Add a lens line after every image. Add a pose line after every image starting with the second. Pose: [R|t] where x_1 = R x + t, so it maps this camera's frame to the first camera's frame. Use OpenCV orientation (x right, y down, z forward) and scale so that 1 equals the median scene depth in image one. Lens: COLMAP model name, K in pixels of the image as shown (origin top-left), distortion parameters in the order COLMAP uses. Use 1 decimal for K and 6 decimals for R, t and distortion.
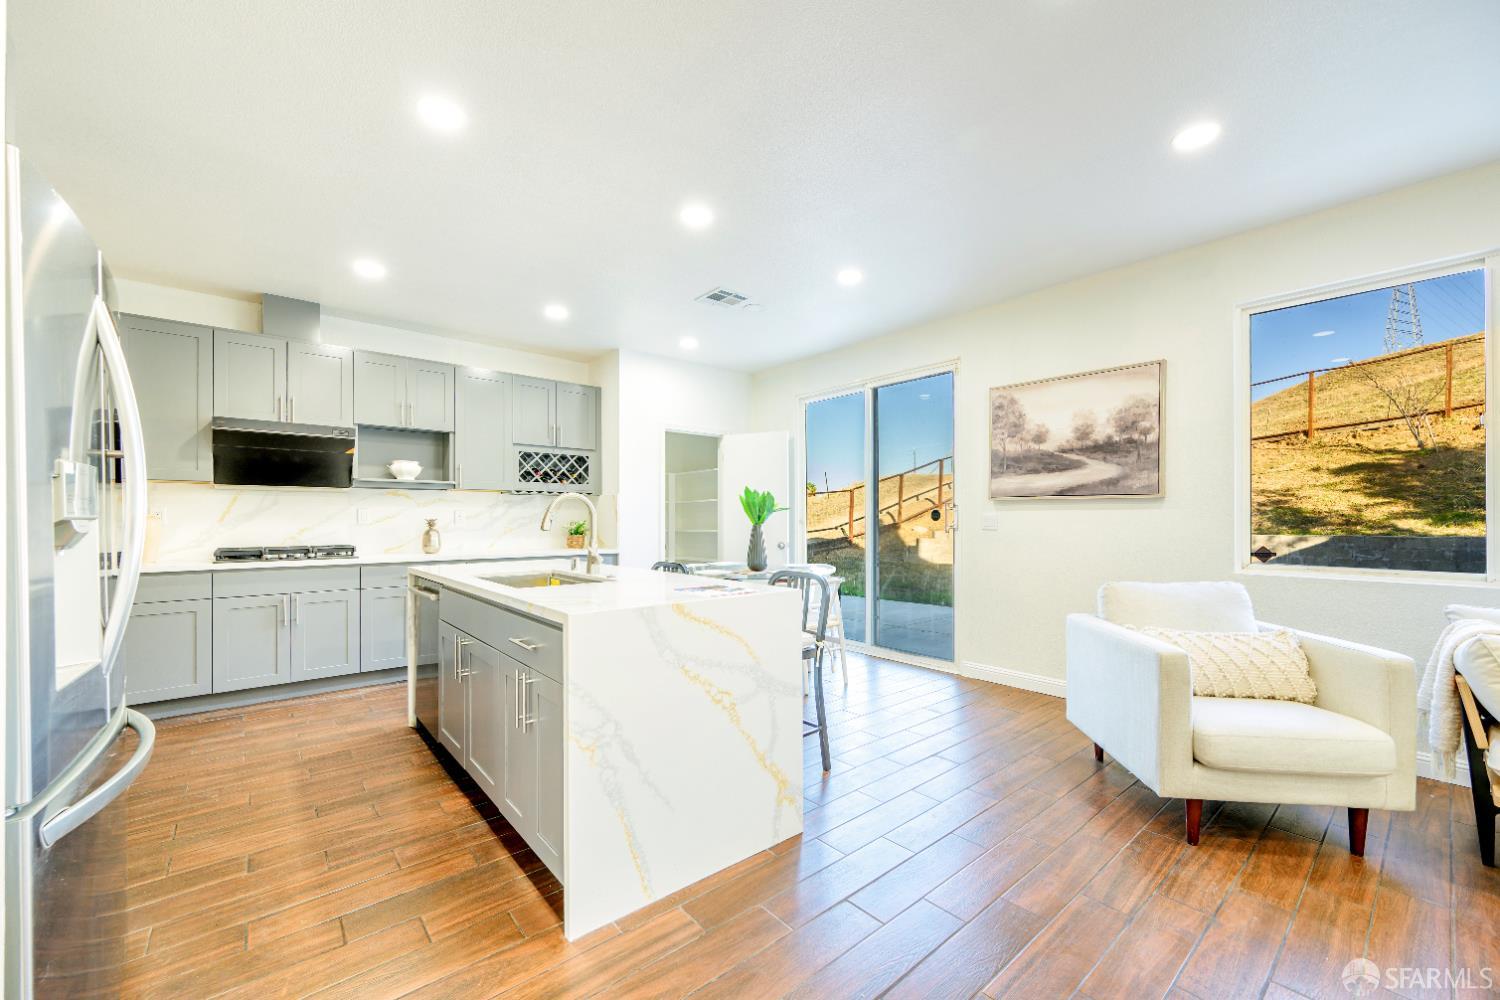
lens RADIAL K [[587.1, 0, 760.7], [0, 587.1, 517.8], [0, 0, 1]] dist [-0.002059, 0.000633]
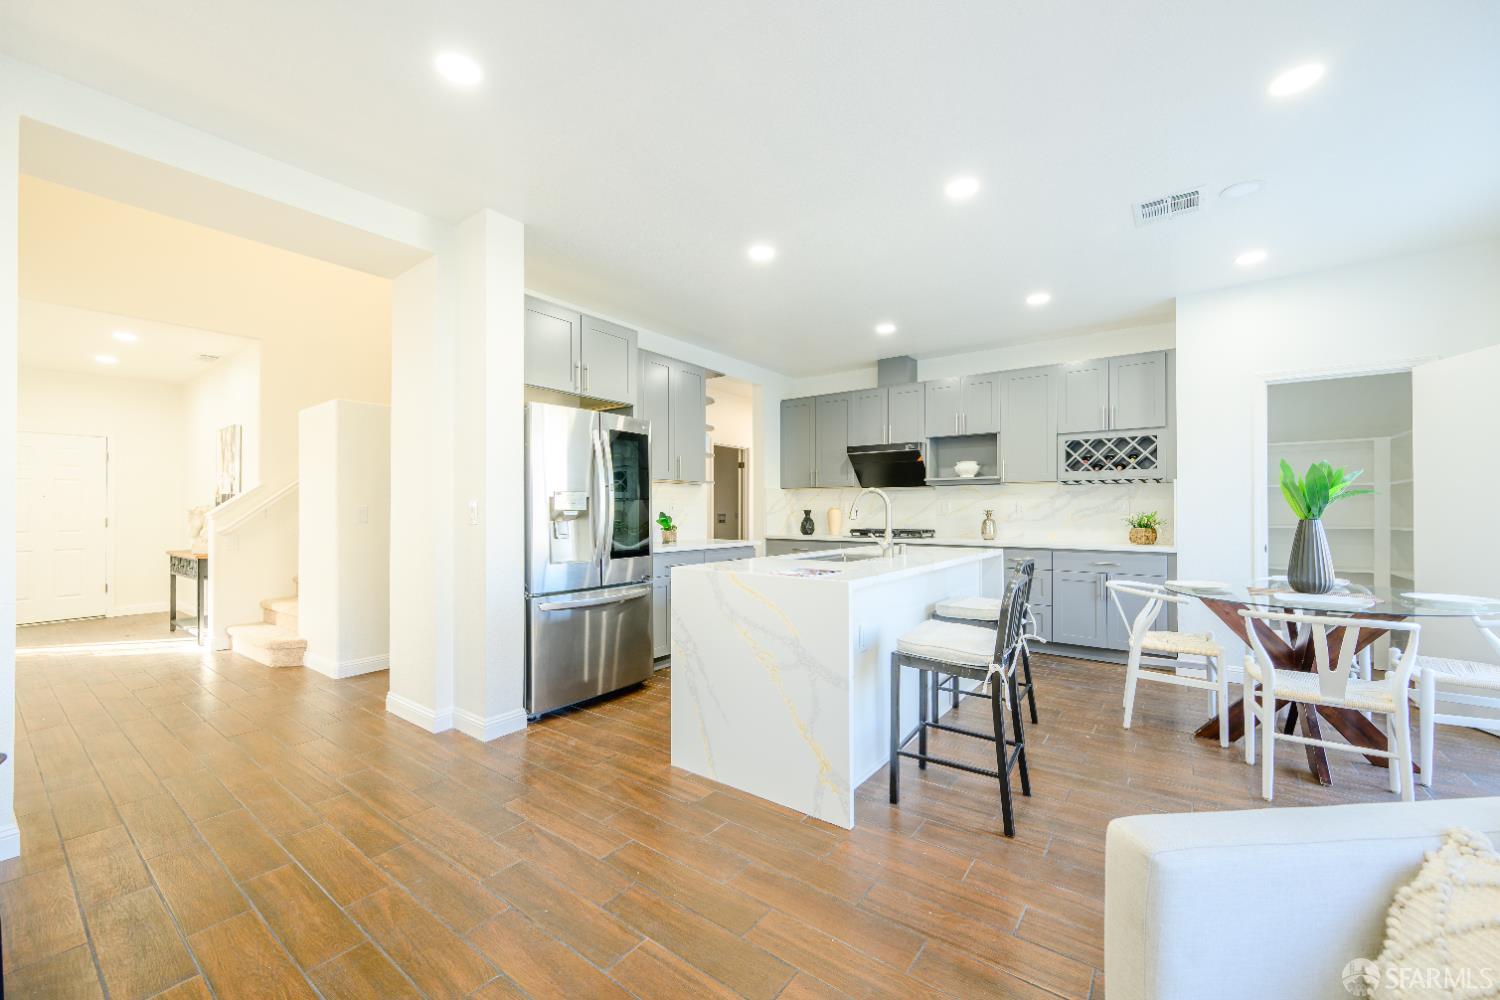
lens RADIAL K [[587.1, 0, 757.1], [0, 587.1, 508.7], [0, 0, 1]] dist [-0.002059, 0.000633]
pose [[0.226842, -0.002127, -0.973929, 0.721143], [0.001499, 0.999997, -0.001835, 0.002145], [0.973930, -0.001043, 0.226844, 0.461583]]
